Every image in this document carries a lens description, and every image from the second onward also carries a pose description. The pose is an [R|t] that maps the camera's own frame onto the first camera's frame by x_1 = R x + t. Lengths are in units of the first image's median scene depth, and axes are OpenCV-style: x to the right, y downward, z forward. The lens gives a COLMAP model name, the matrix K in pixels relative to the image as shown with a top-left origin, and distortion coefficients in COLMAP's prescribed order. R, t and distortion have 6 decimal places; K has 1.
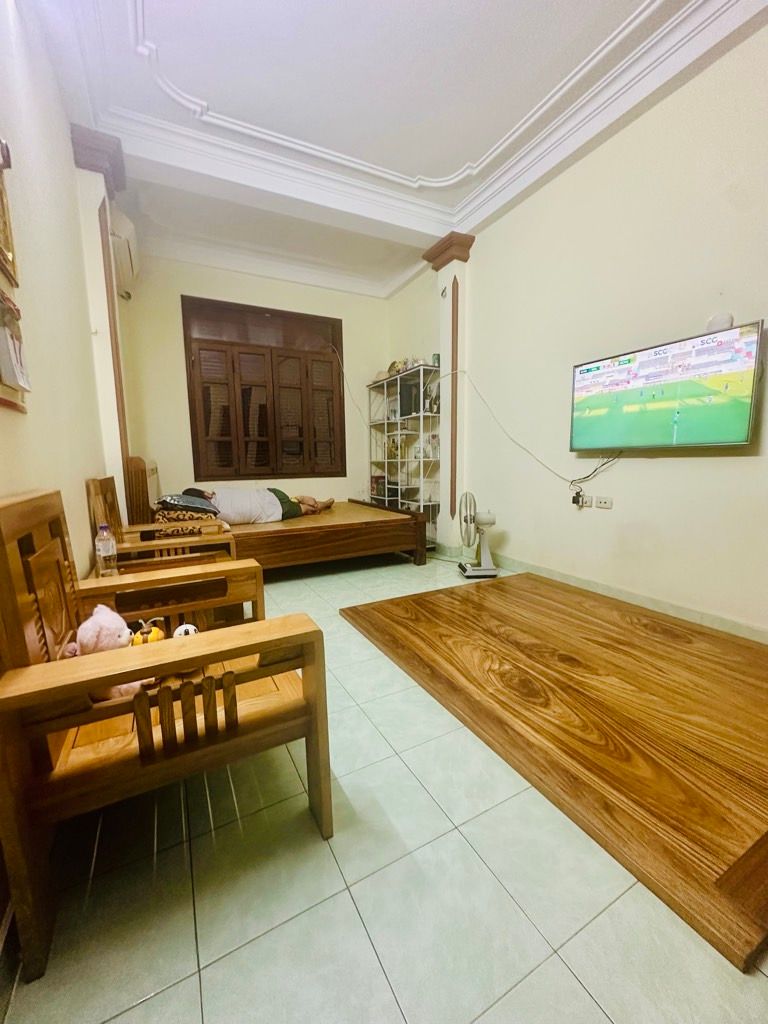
lens RADIAL K [[409.1, 0, 382.9], [0, 409.1, 512.0], [0, 0, 1]] dist [-0.000447, -0.000026]
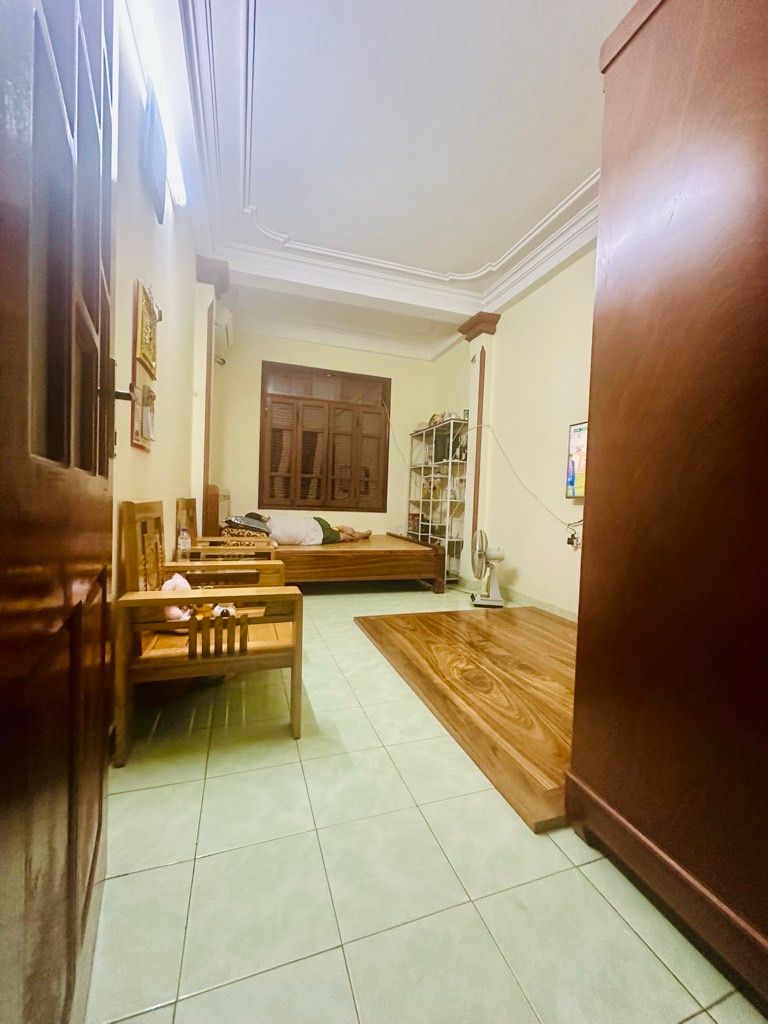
lens RADIAL K [[409.1, 0, 382.6], [0, 409.1, 511.0], [0, 0, 1]] dist [-0.000447, -0.000026]
pose [[0.986304, 0.056131, -0.155094, 0.131907], [-0.071786, 0.992667, -0.097255, 0.034045], [0.148498, 0.107056, 0.983101, -0.188439]]
